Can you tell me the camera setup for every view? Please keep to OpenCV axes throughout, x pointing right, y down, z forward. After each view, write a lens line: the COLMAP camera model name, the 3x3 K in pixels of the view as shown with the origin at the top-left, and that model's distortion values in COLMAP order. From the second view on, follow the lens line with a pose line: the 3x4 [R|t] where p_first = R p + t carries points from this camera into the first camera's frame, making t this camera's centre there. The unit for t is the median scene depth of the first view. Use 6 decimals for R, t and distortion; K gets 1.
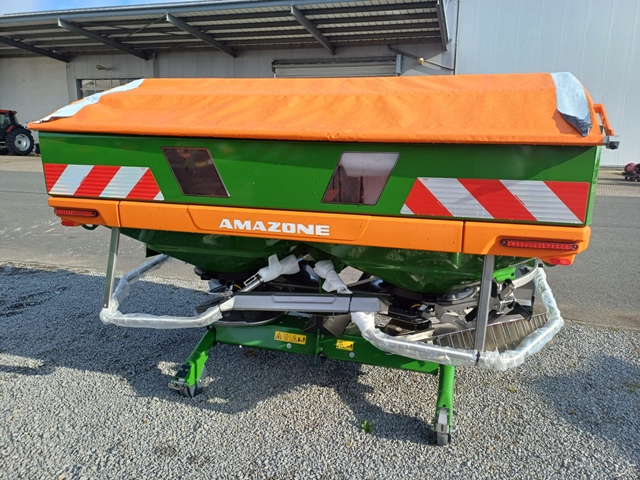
lens RADIAL K [[461.5, 0, 336.8], [0, 461.5, 239.1], [0, 0, 1]] dist [0.021180, -0.004445]
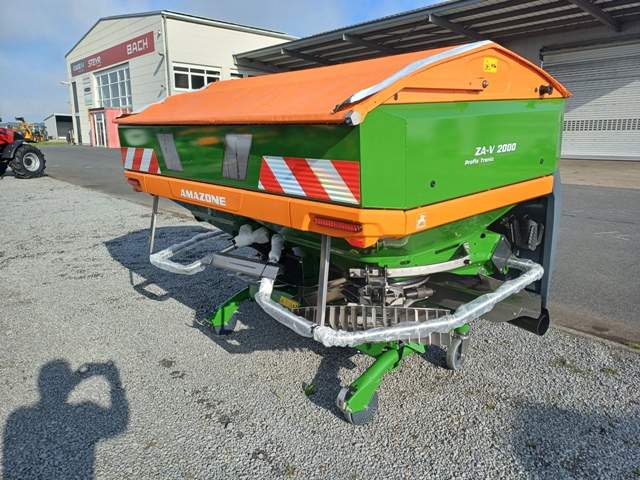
lens RADIAL K [[461.5, 0, 336.8], [0, 461.5, 239.1], [0, 0, 1]] dist [0.021180, -0.004445]
pose [[0.849763, 0.101467, -0.517307, 0.574049], [-0.096838, 0.994648, 0.036023, 0.004888], [0.518194, 0.019483, 0.855041, 0.086150]]
